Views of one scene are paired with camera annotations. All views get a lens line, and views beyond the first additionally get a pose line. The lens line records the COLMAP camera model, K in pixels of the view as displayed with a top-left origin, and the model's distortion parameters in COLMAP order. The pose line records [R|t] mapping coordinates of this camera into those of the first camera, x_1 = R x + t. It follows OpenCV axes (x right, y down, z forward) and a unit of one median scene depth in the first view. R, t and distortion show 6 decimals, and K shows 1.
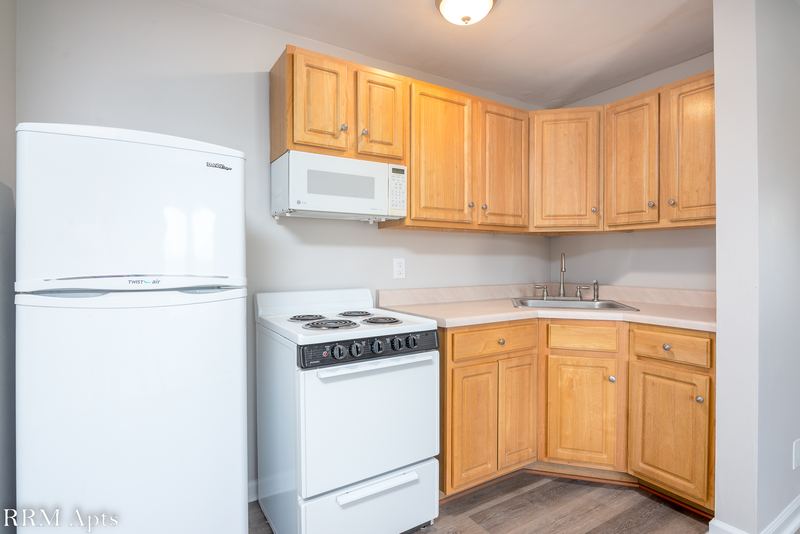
lens RADIAL K [[406.5, 0, 400.0], [0, 406.5, 267.0], [0, 0, 1]] dist [-0.000434, -0.000272]
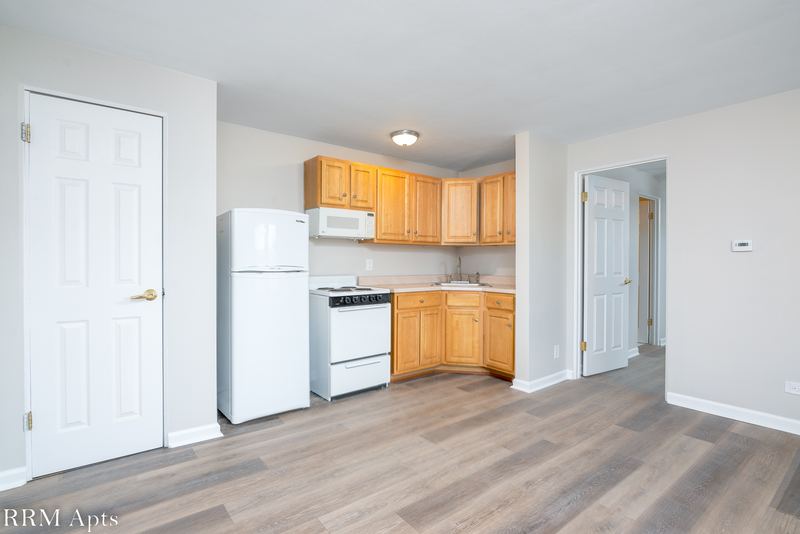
lens RADIAL K [[461.9, 0, 400.0], [0, 461.9, 267.0], [0, 0, 1]] dist [0.000522, 0.000083]
pose [[0.994194, 0.004264, 0.107522, -0.102359], [-0.004010, 0.999989, -0.002573, 0.019996], [-0.107532, 0.002127, 0.994199, -1.233144]]
